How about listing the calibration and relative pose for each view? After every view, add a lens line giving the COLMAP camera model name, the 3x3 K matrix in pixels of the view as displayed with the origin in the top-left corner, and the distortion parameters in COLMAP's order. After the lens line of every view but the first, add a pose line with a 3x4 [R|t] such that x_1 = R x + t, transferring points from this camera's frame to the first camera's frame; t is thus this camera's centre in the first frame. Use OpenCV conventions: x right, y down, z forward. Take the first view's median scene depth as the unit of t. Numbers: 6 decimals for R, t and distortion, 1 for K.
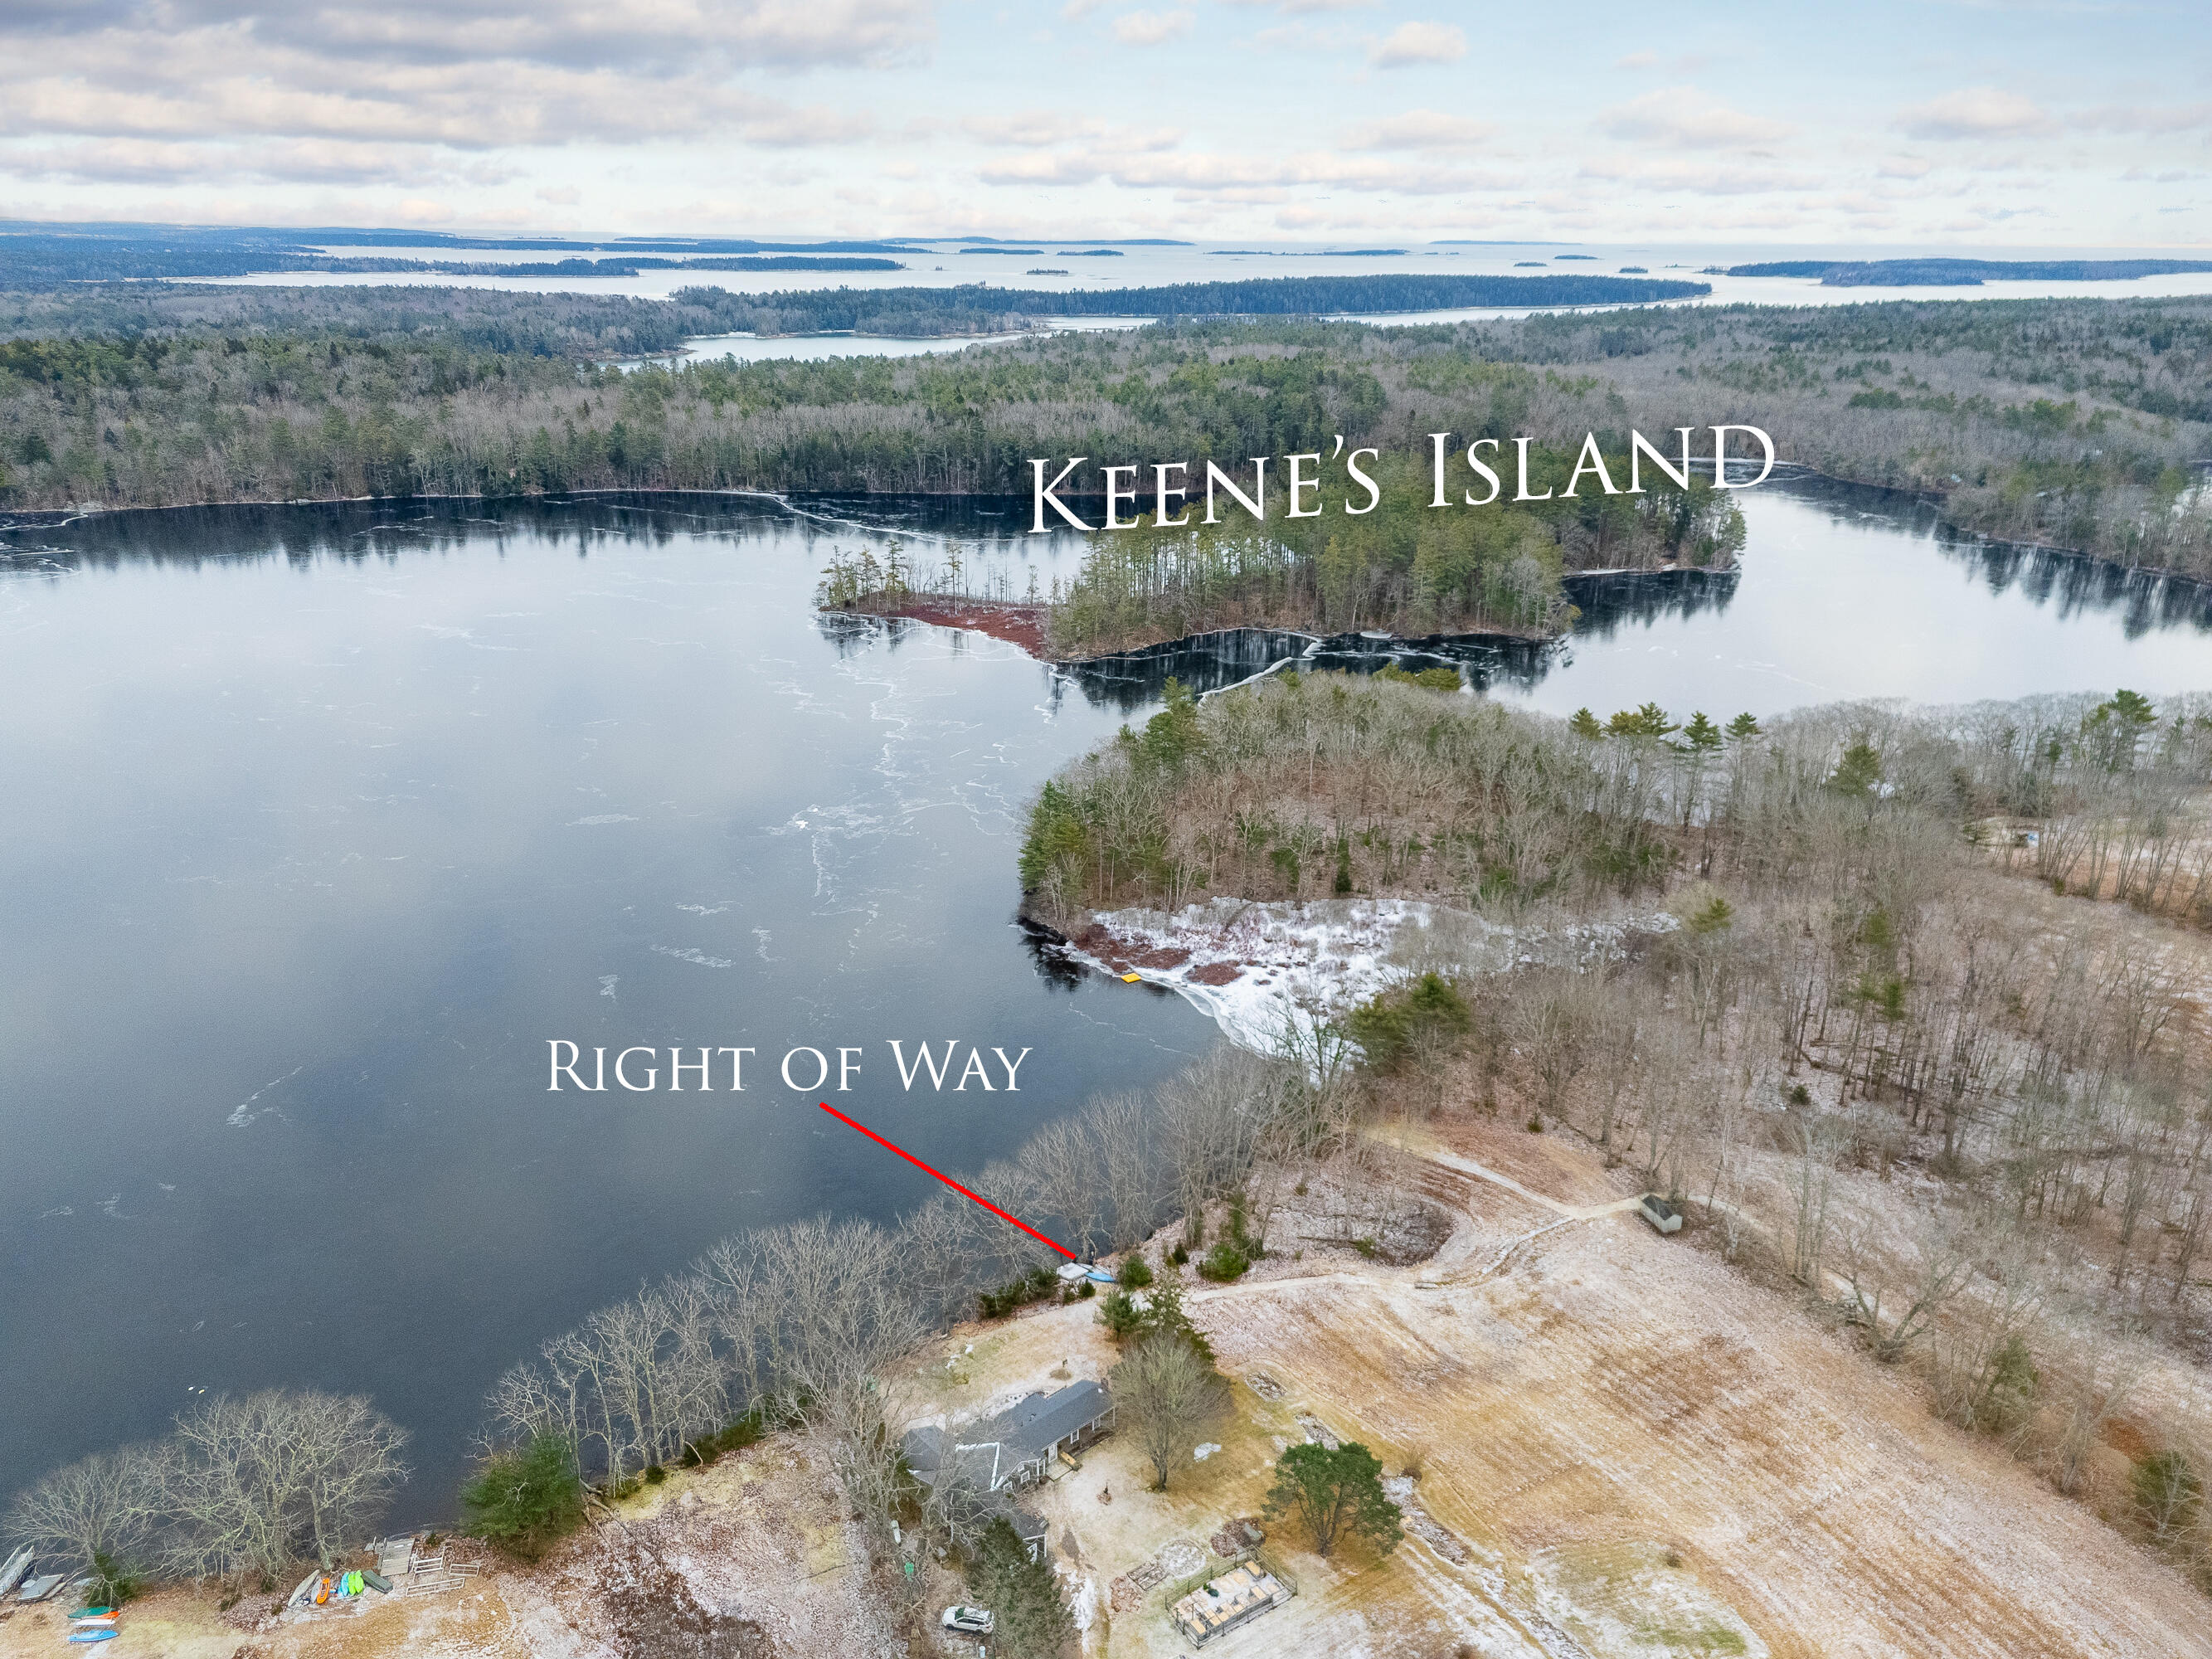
lens RADIAL K [[1612.6, 0, 1106.0], [0, 1612.6, 829.5], [0, 0, 1]] dist [0.088893, -0.102015]
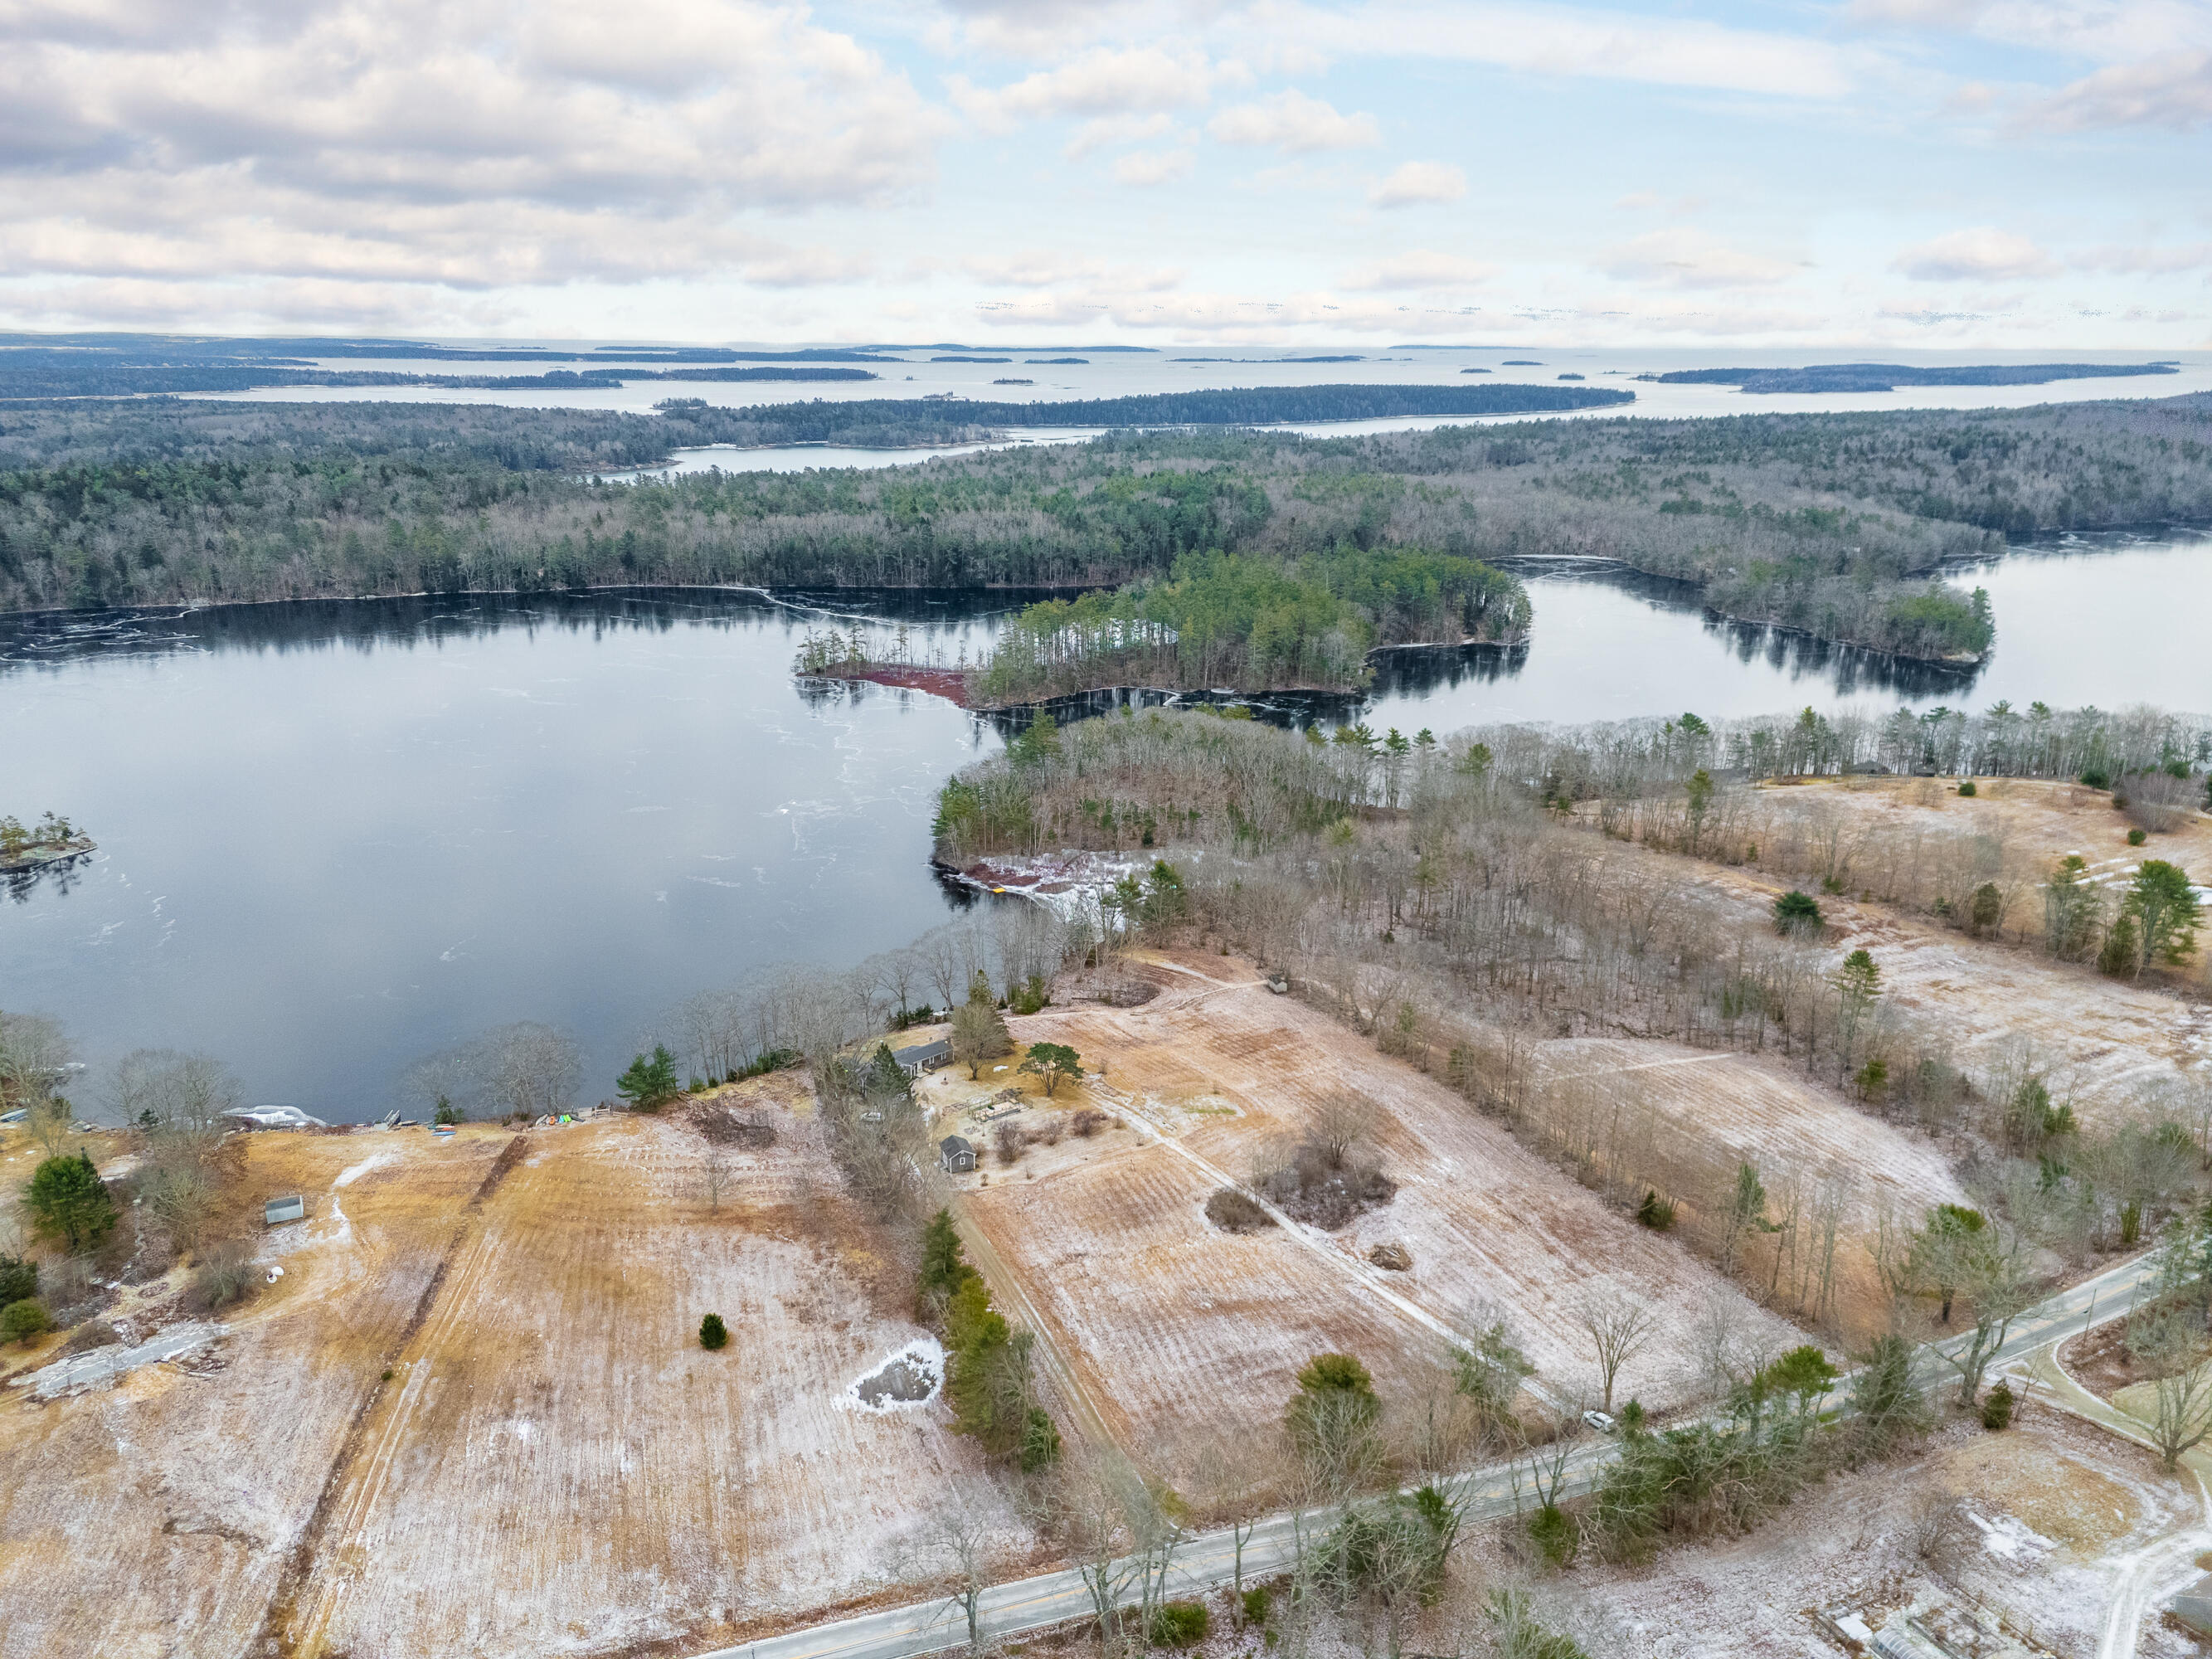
lens RADIAL K [[1560.3, 0, 1108.3], [0, 1560.3, 818.4], [0, 0, 1]] dist [0.115129, -0.174957]
pose [[0.999702, -0.009340, 0.022554, 0.028898], [0.010654, 0.998208, -0.058878, 0.037116], [-0.021963, 0.059101, 0.998010, -0.168562]]
